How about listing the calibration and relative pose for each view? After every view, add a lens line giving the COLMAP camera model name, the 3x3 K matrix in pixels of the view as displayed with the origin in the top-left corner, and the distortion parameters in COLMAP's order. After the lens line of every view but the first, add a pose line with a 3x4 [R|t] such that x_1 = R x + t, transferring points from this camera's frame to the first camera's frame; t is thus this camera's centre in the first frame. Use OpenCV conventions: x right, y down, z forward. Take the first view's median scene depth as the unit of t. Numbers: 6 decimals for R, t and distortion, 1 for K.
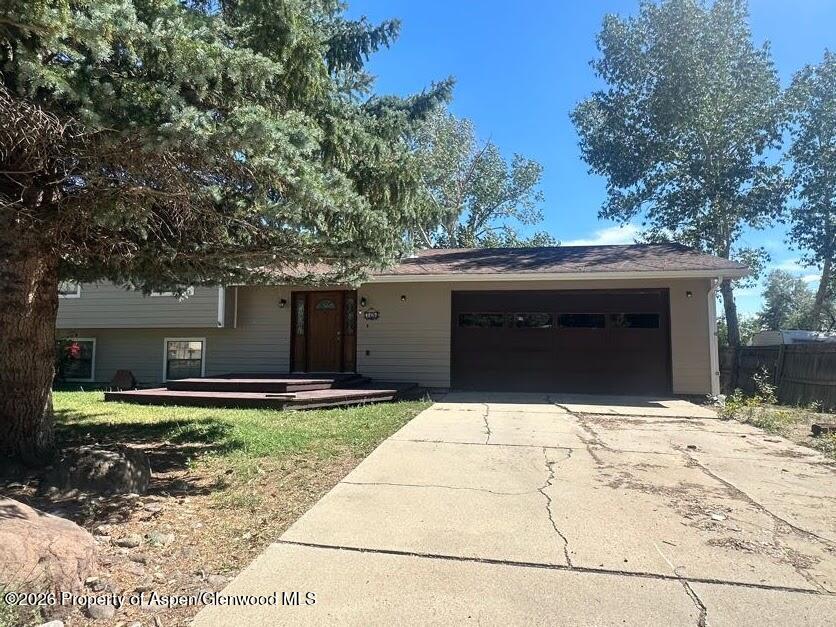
lens RADIAL K [[510.5, 0, 417.7], [0, 510.5, 314.4], [0, 0, 1]] dist [-0.006771, 0.000043]
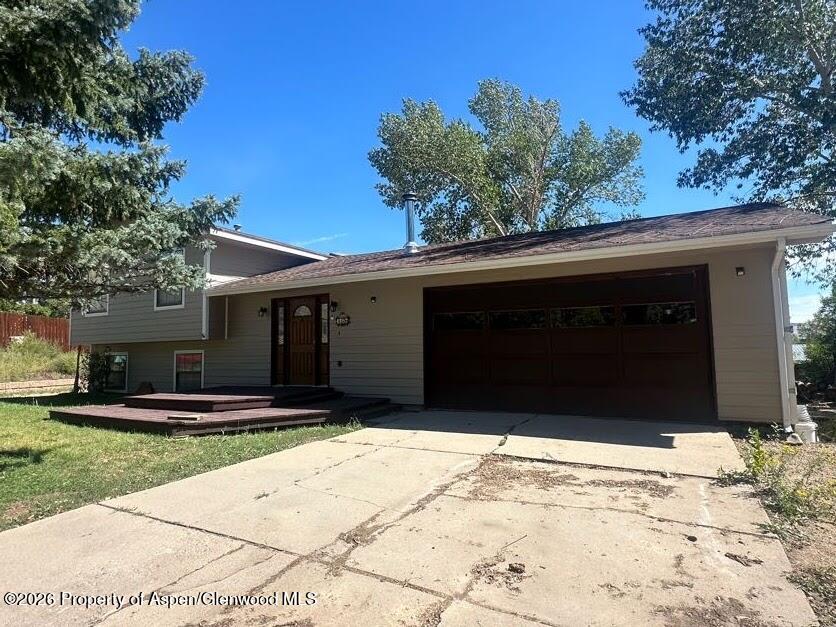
lens RADIAL K [[484.5, 0, 417.6], [0, 484.5, 311.6], [0, 0, 1]] dist [0.000541, -0.000954]
pose [[0.952006, -0.046286, -0.302560, 0.295875], [0.043565, 0.998927, -0.015740, 0.004542], [0.302963, 0.001803, 0.953001, 0.247286]]
